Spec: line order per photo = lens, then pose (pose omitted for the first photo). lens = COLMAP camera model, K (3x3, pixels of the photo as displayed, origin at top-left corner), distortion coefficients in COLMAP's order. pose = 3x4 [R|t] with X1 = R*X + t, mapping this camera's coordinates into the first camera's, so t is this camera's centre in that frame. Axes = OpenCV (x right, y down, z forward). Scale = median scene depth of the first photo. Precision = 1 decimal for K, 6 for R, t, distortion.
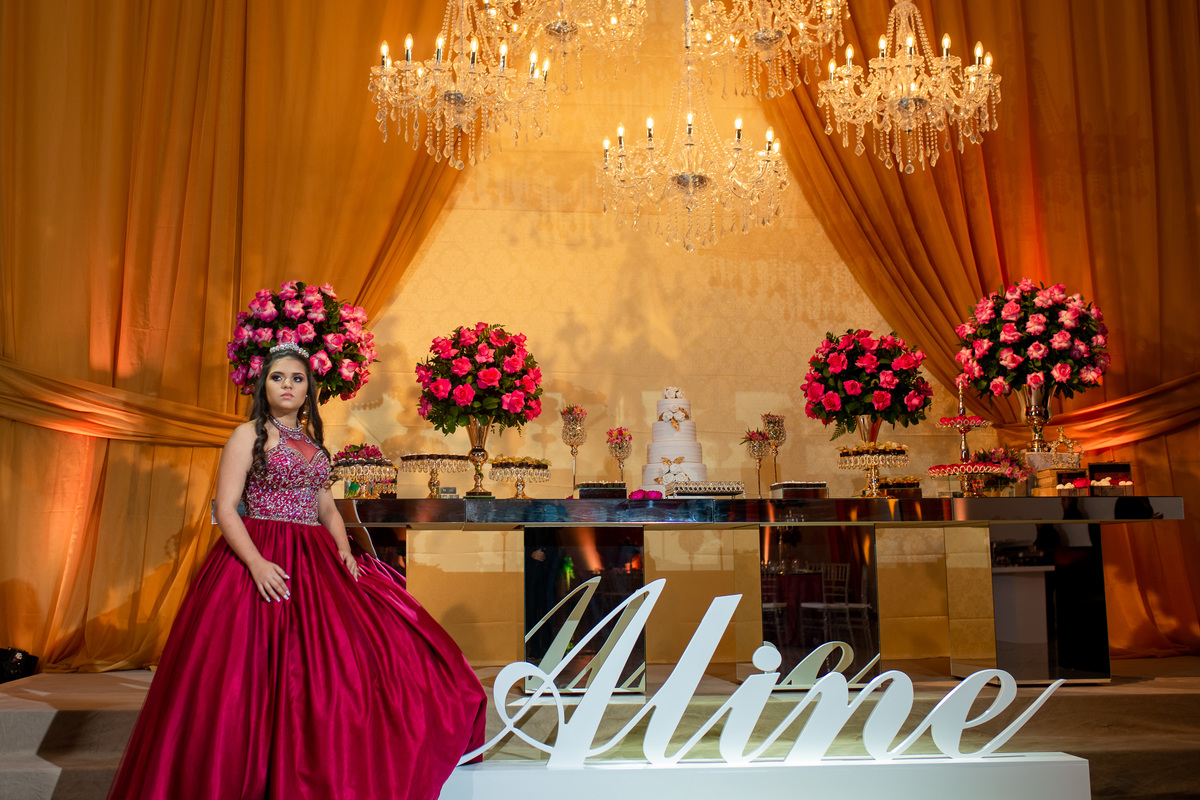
lens RADIAL K [[1287.5, 0, 536.1], [0, 1287.5, 361.3], [0, 0, 1]] dist [-0.062982, 0.092049]
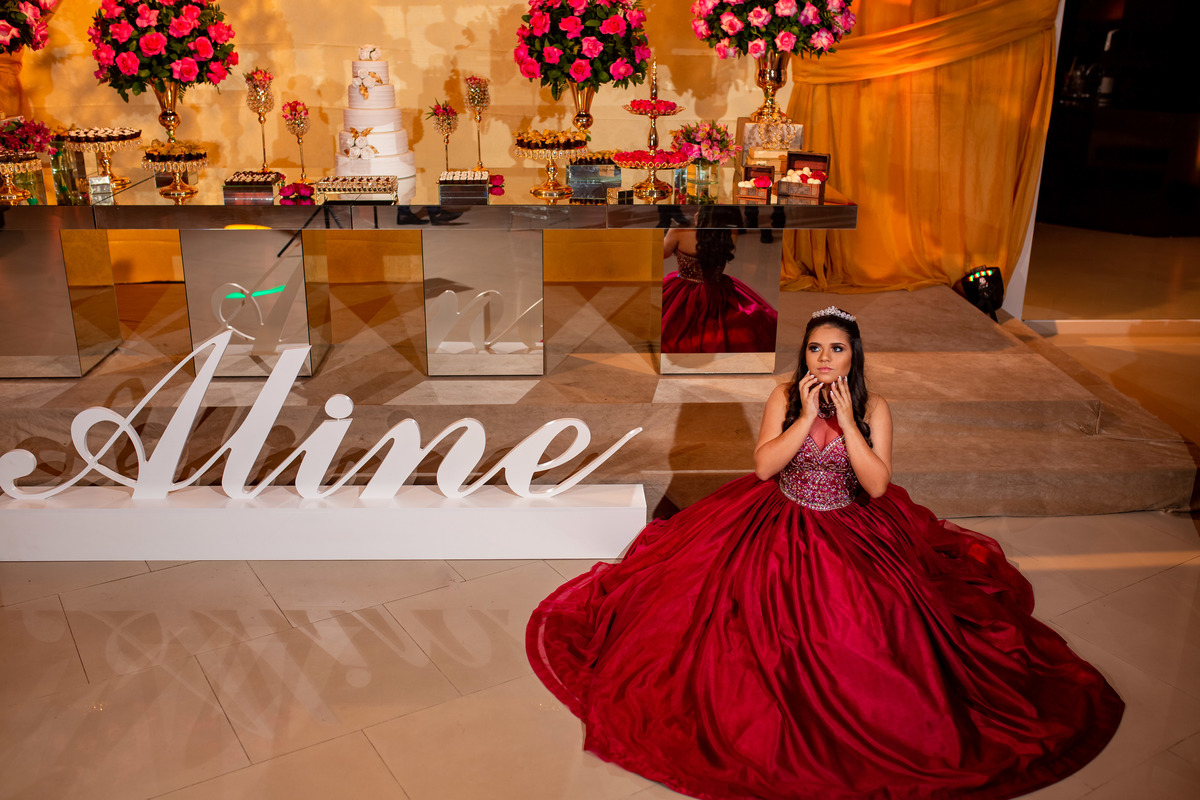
lens RADIAL K [[1145.4, 0, 600.0], [0, 1145.4, 400.0], [0, 0, 1]] dist [-0.036116, 0.012139]
pose [[0.999508, 0.023536, -0.020711, 0.301879], [-0.010624, 0.875812, 0.482536, -0.157800], [0.029496, -0.482079, 0.875631, 0.161140]]
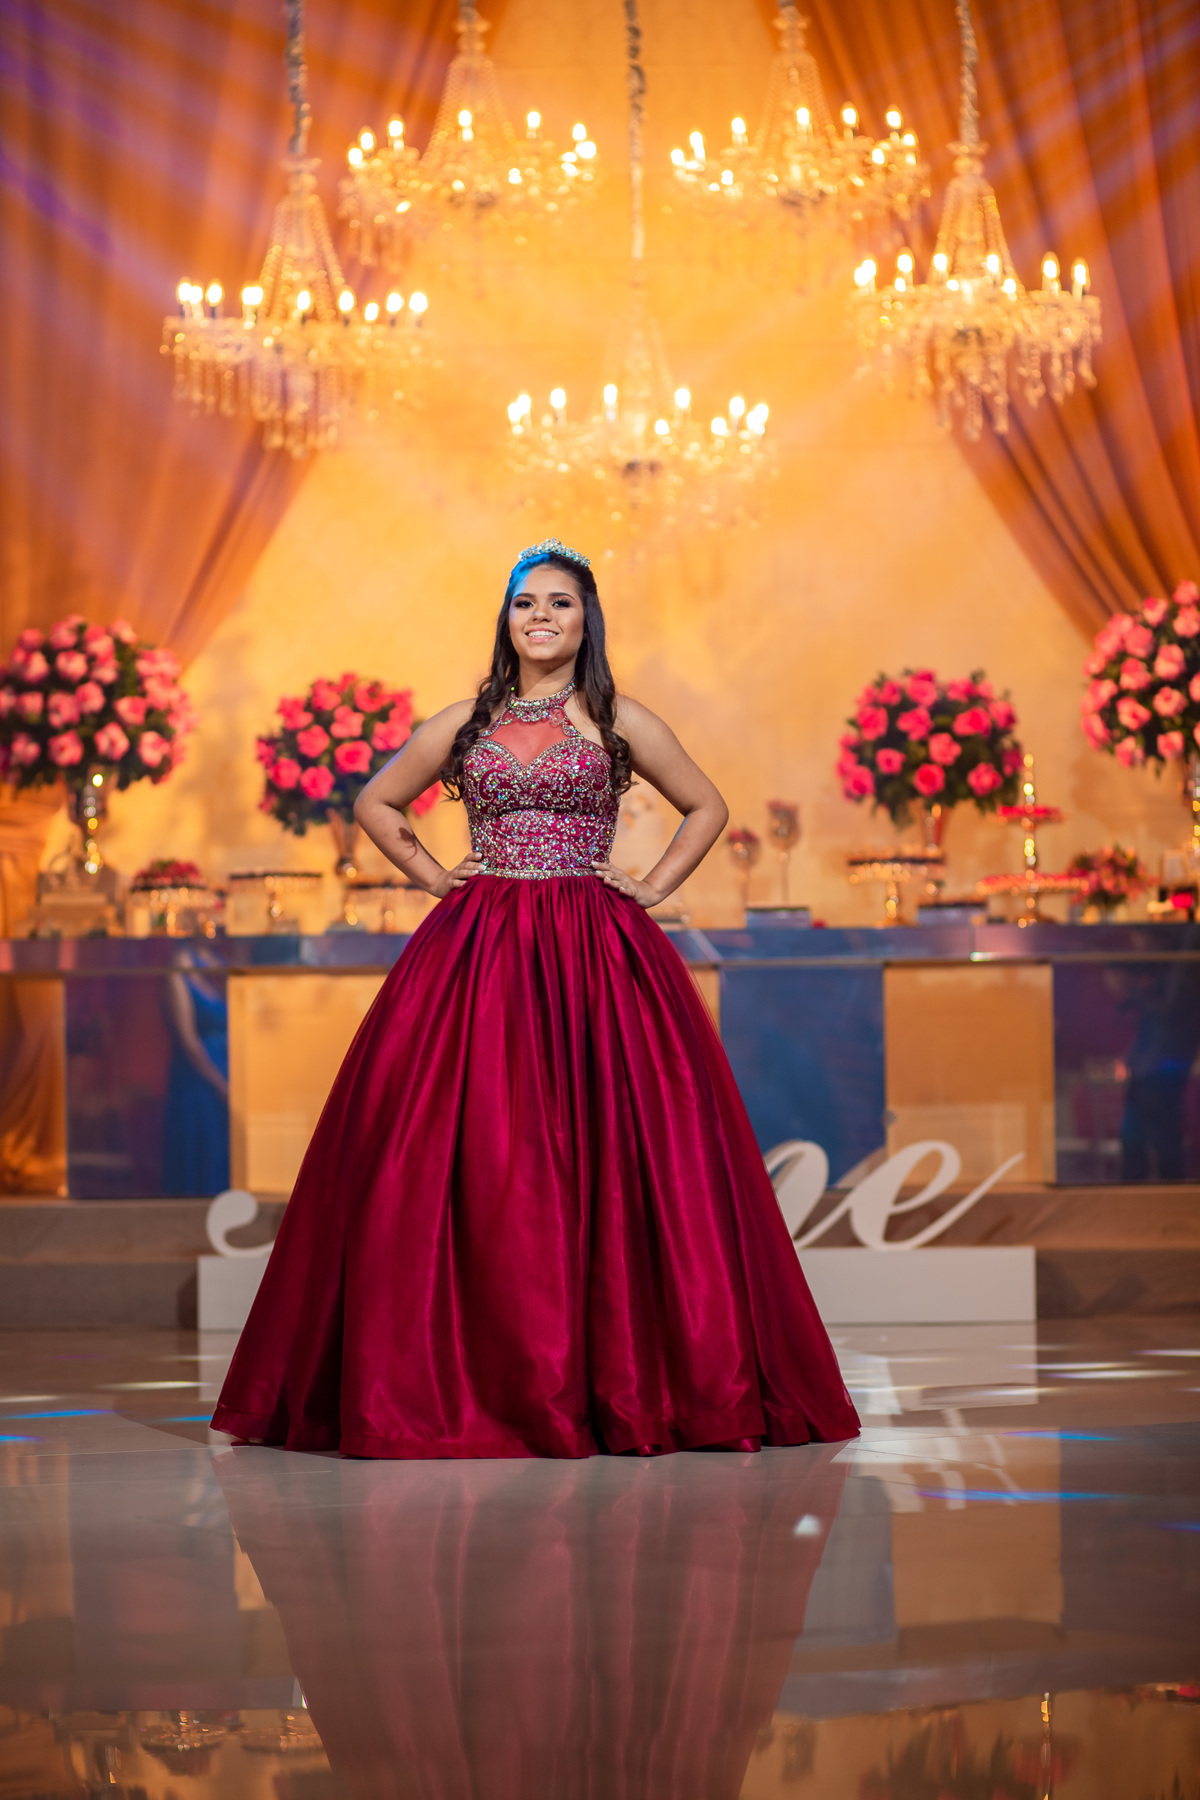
lens RADIAL K [[4399.1, 0, 568.5], [0, 4399.1, 902.9], [0, 0, 1]] dist [-0.099315, -0.993853]
pose [[0.994557, -0.012448, -0.103447, 0.314729], [0.023606, 0.993941, 0.107353, -0.156882], [0.101484, -0.109211, 0.988825, -1.303125]]
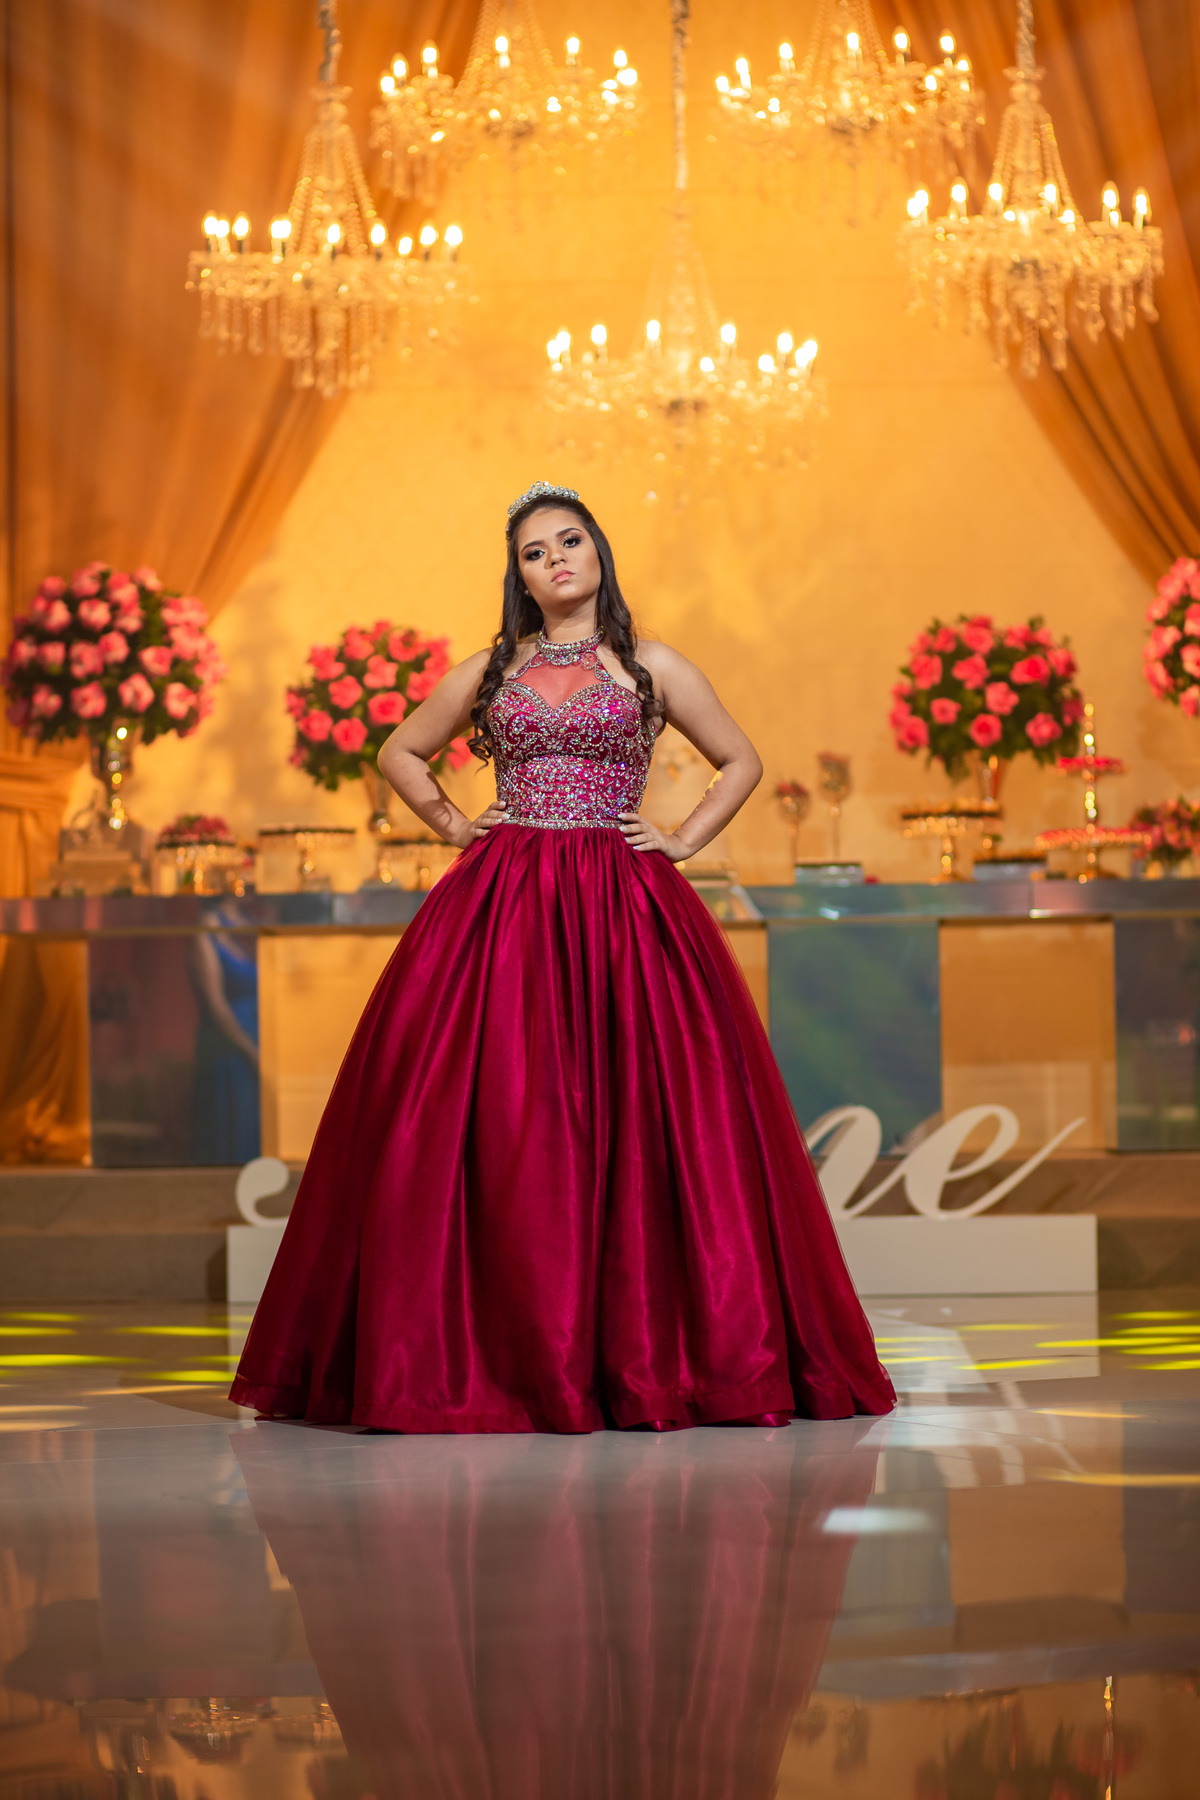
lens RADIAL K [[4539.3, 0, 600.0], [0, 4539.3, 900.0], [0, 0, 1]] dist [-0.112836, -0.915565]
pose [[0.994156, -0.014303, -0.107000, 0.315299], [0.026744, 0.992918, 0.115755, -0.154171], [0.104587, -0.117940, 0.987498, -1.287483]]
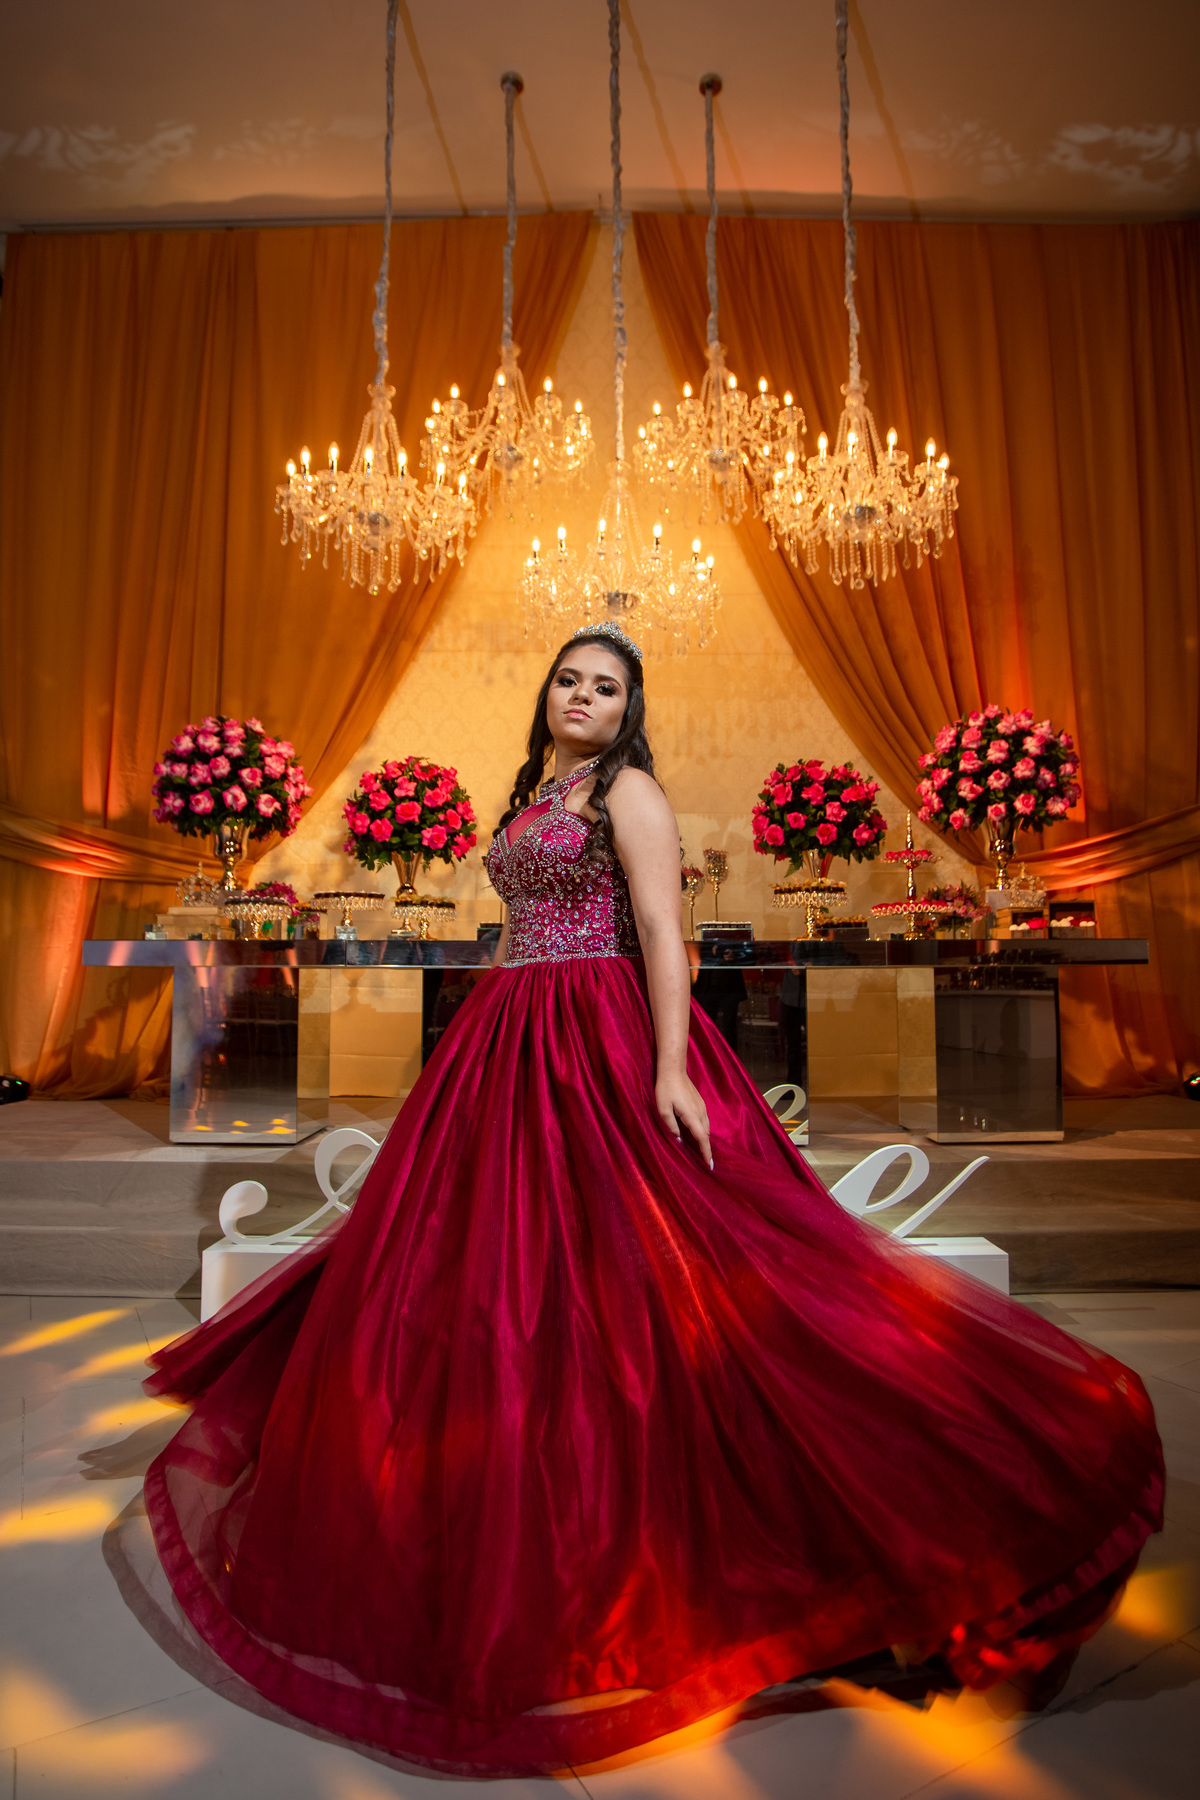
lens RADIAL K [[1024.7, 0, 593.8], [0, 1024.7, 875.6], [0, 0, 1]] dist [-0.091434, 0.059706]
pose [[0.997250, -0.002458, -0.074068, 0.153438], [0.006691, 0.998355, 0.056945, 0.017026], [0.073807, -0.057284, 0.995626, 0.244665]]
